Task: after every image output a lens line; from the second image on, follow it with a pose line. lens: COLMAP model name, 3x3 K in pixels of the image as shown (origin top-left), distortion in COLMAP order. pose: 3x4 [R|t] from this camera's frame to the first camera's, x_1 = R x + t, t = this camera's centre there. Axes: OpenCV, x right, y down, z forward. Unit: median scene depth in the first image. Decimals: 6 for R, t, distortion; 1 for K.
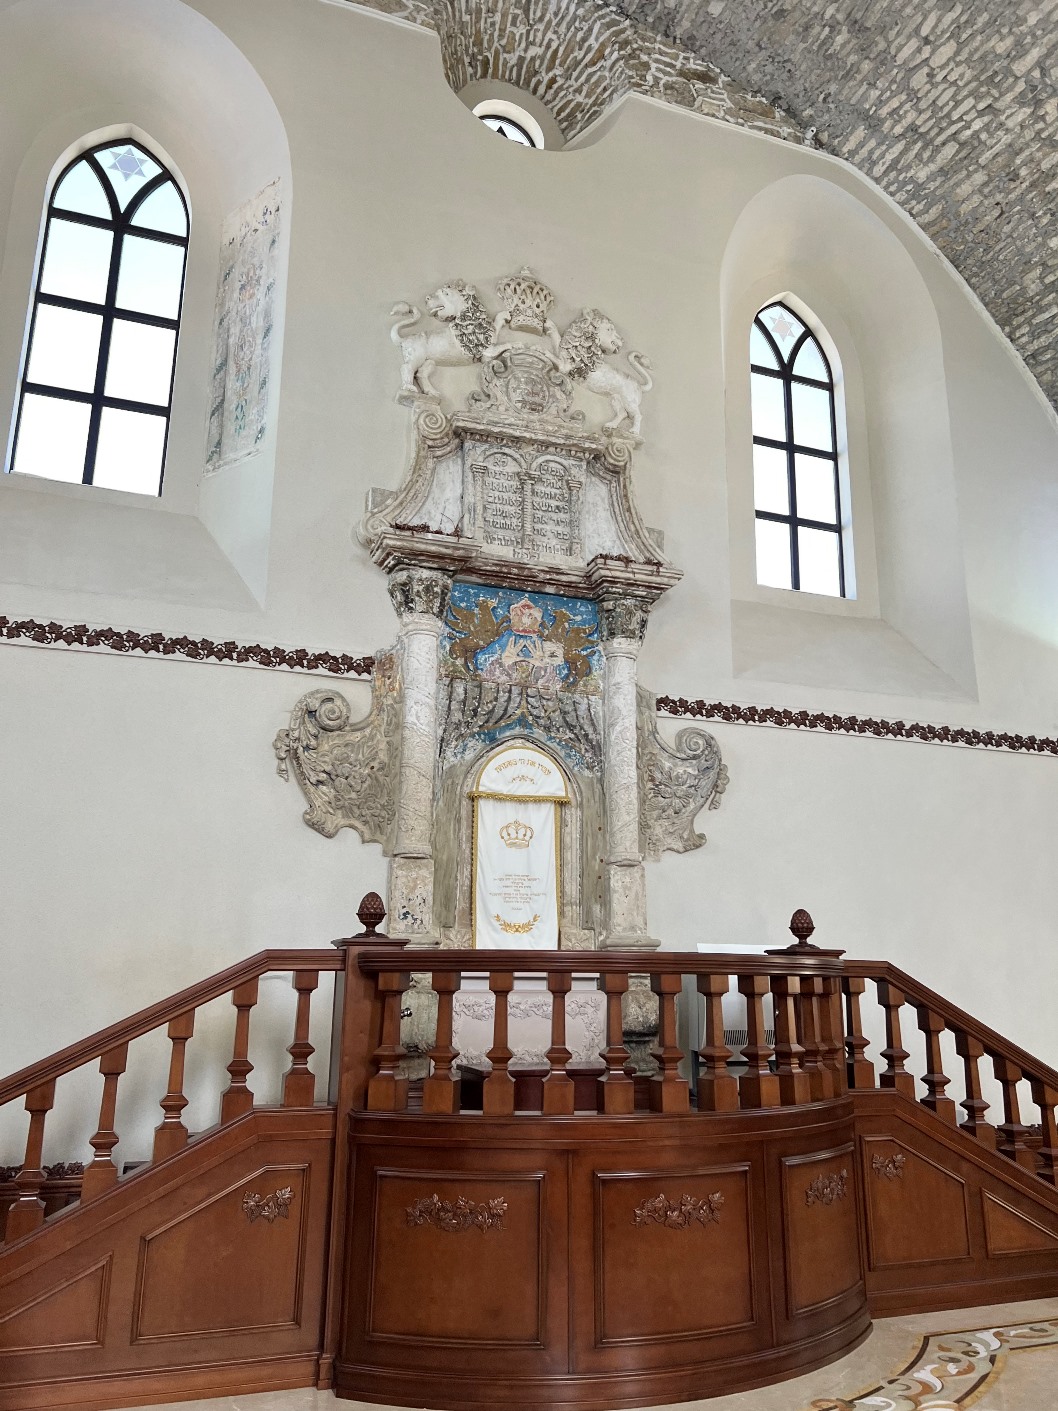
lens RADIAL K [[1019.8, 0, 529.0], [0, 1019.8, 705.5], [0, 0, 1]] dist [0.114614, -0.156662]
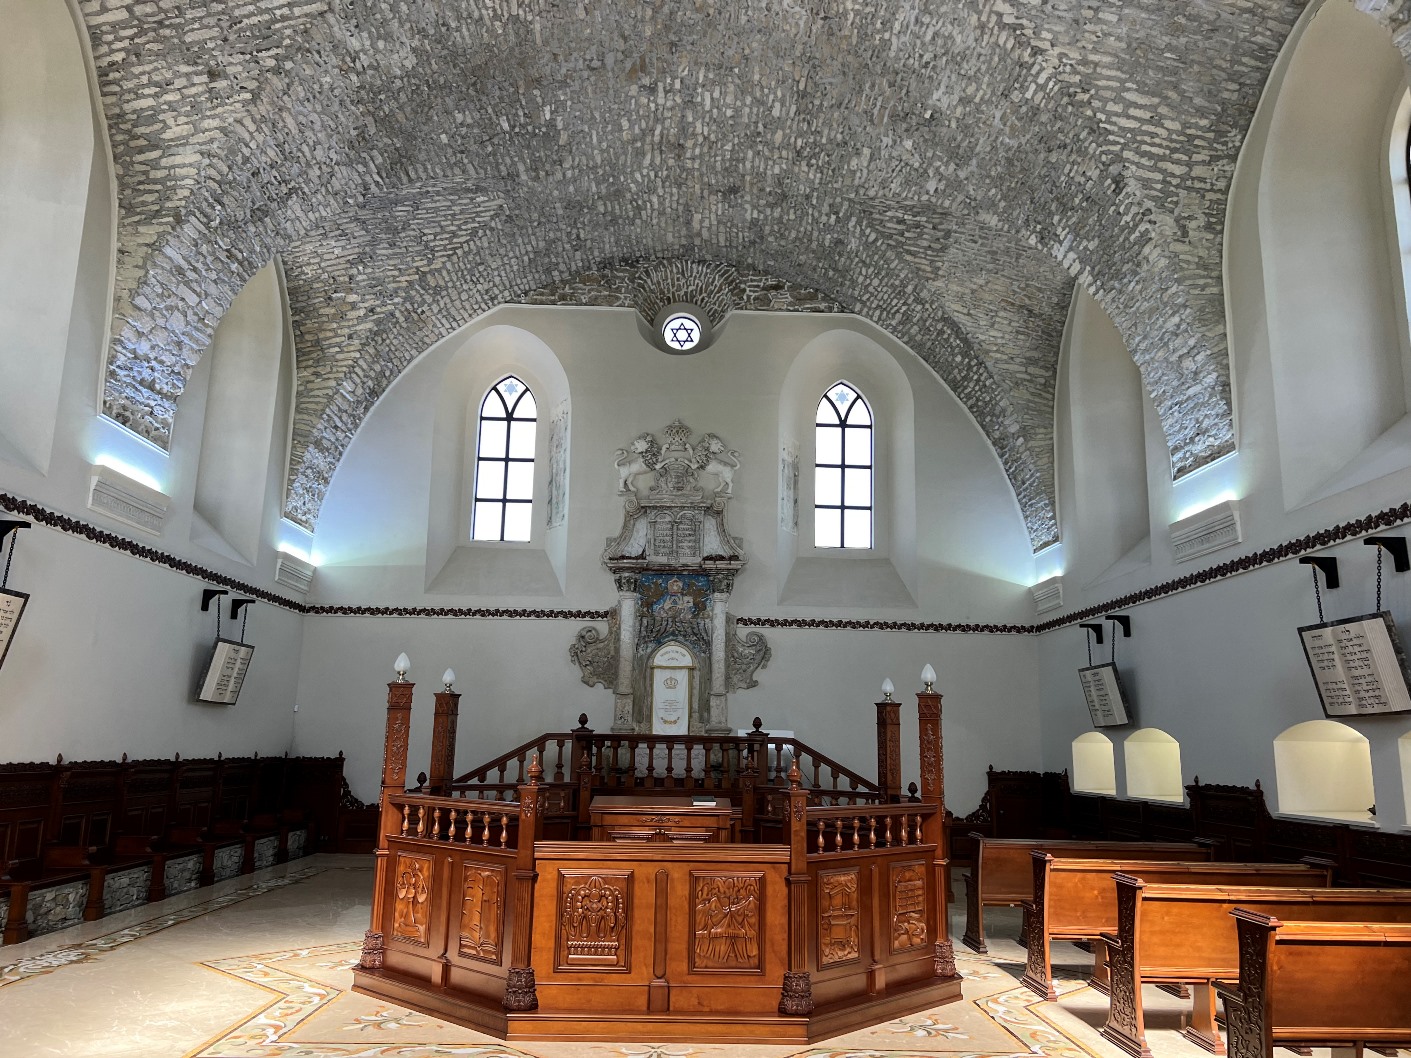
lens RADIAL K [[1055.9, 0, 705.5], [0, 1055.9, 529.0], [0, 0, 1]] dist [0.223352, -0.000332]
pose [[0.945048, -0.052709, -0.322654, 0.824181], [0.071521, 0.996344, 0.046722, -0.317593], [0.319012, -0.067231, 0.945363, -1.194876]]
